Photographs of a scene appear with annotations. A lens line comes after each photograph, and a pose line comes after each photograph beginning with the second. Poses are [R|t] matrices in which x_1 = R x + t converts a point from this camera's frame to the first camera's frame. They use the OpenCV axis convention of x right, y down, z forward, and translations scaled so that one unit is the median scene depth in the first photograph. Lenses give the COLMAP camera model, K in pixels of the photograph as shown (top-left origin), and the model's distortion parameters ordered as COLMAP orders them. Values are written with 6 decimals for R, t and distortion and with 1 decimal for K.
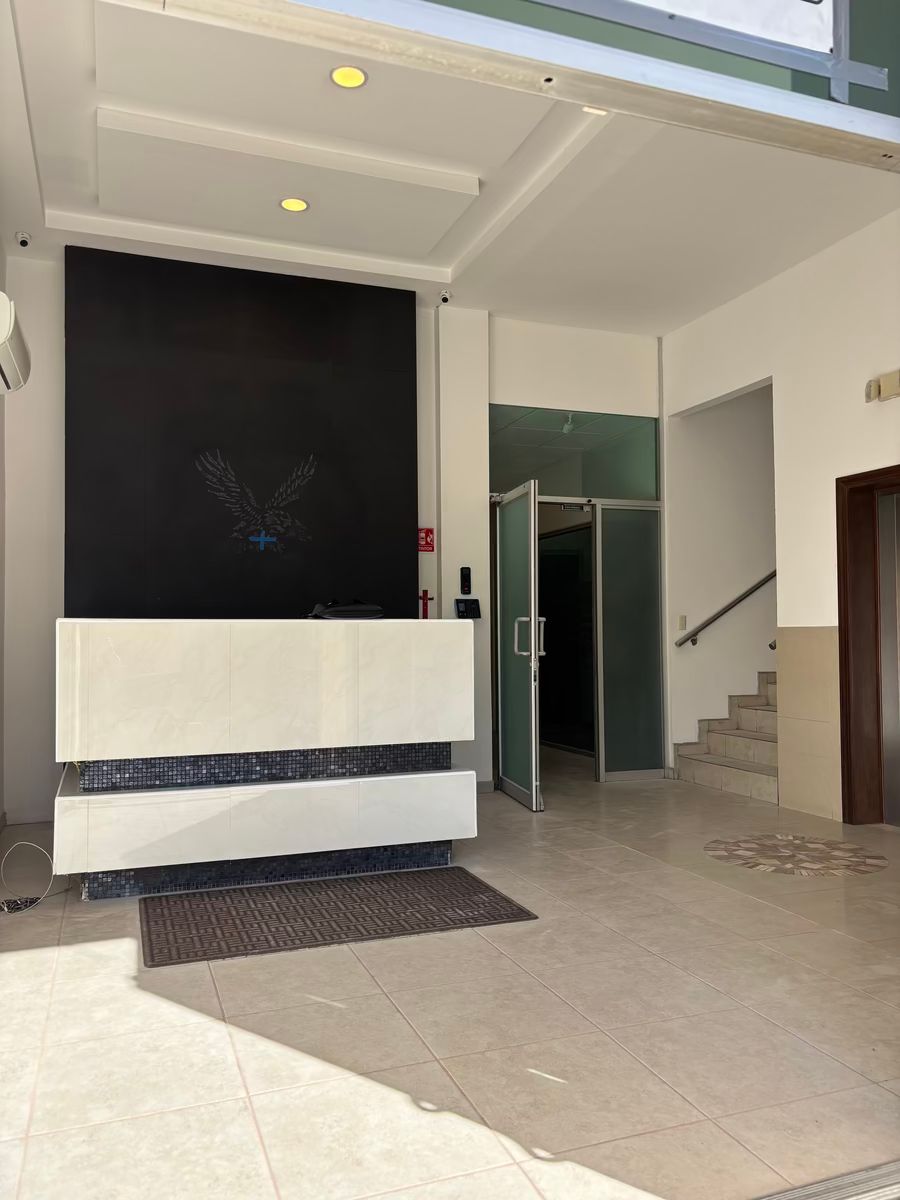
lens RADIAL K [[920.7, 0, 450.6], [0, 920.7, 600.4], [0, 0, 1]] dist [0.014491, -0.002741]
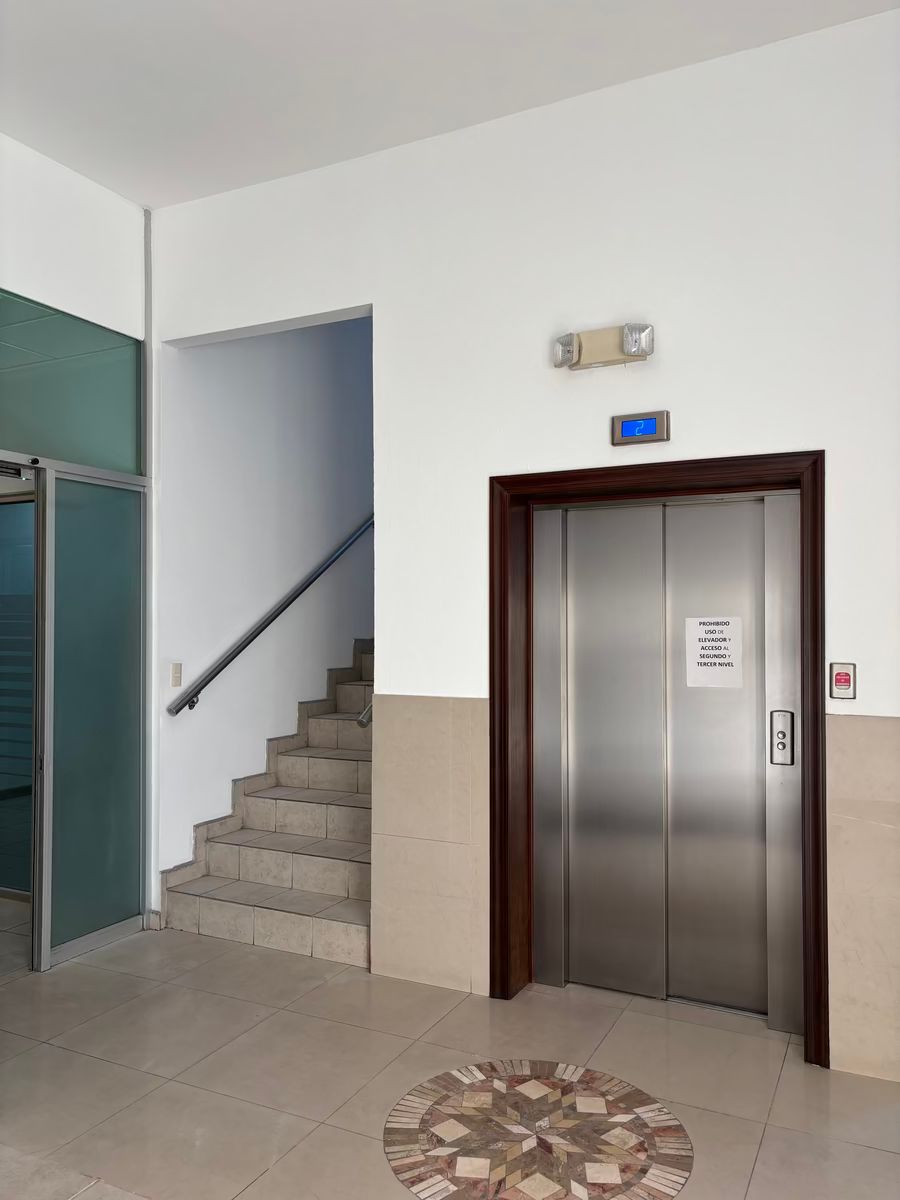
lens RADIAL K [[920.7, 0, 446.3], [0, 920.7, 603.3], [0, 0, 1]] dist [0.014491, -0.002741]
pose [[0.732522, 0.022550, 0.680370, -0.042535], [-0.033684, 0.999428, 0.003142, -0.032583], [-0.679910, -0.025220, 0.732862, 0.420878]]
